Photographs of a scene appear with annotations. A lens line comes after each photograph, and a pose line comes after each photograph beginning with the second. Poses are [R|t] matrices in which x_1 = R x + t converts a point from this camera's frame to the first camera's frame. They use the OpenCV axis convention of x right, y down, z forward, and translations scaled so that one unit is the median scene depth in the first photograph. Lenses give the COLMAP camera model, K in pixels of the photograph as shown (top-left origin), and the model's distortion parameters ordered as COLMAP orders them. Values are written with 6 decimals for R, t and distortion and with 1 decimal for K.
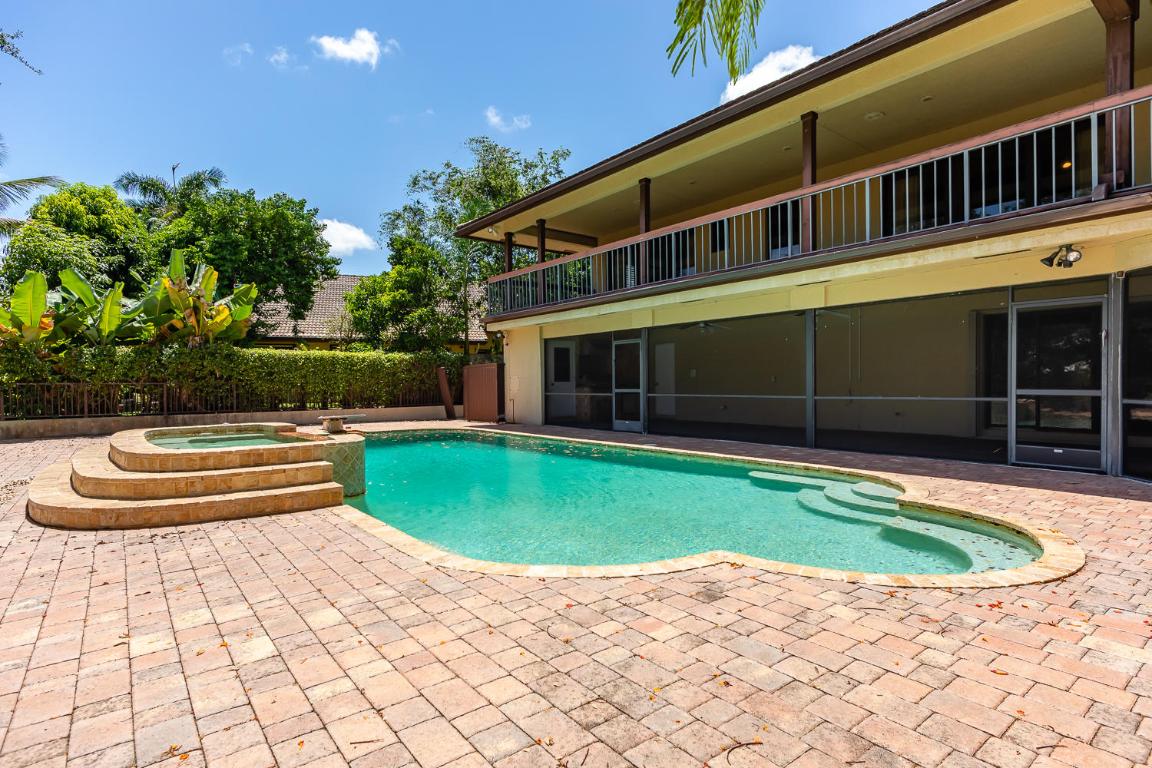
lens RADIAL K [[595.2, 0, 575.6], [0, 595.2, 385.3], [0, 0, 1]] dist [-0.000758, -0.000028]
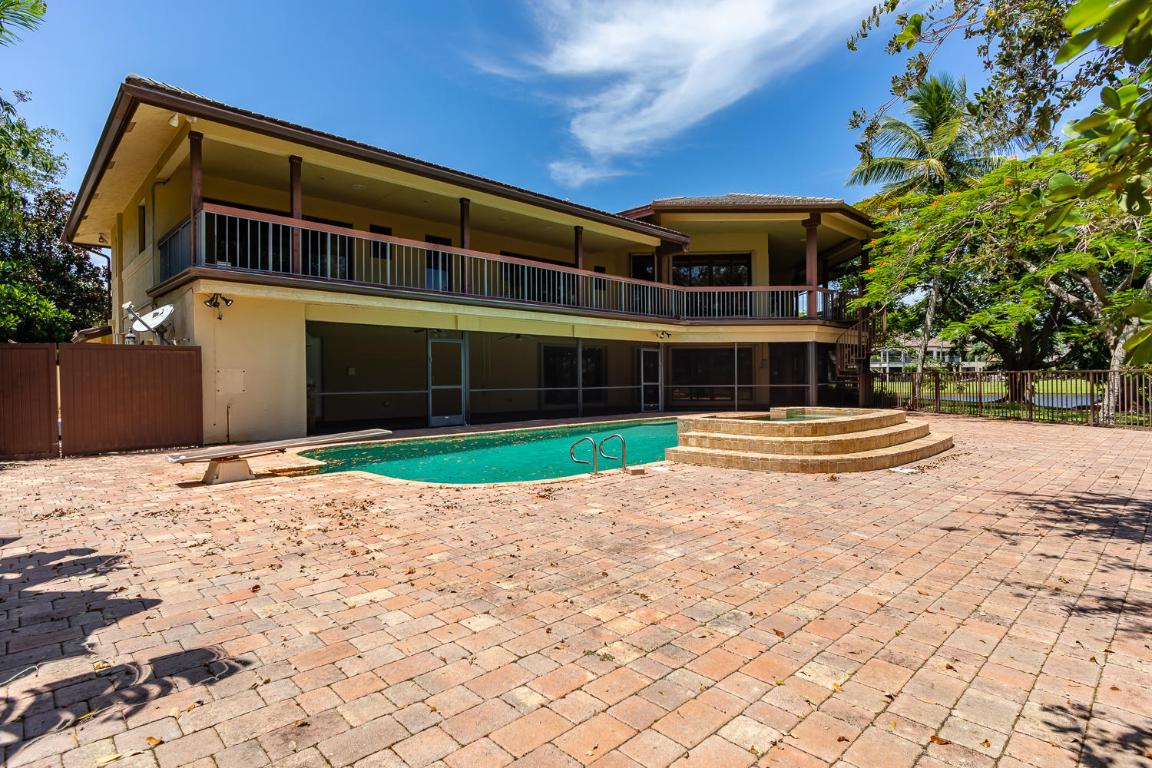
lens RADIAL K [[595.2, 0, 575.0], [0, 595.2, 379.2], [0, 0, 1]] dist [-0.000758, -0.000028]
pose [[-0.093352, 0.004439, 0.995623, -1.008775], [0.009207, 0.999951, -0.003595, 0.000488], [-0.995591, 0.008831, -0.093388, 0.875513]]
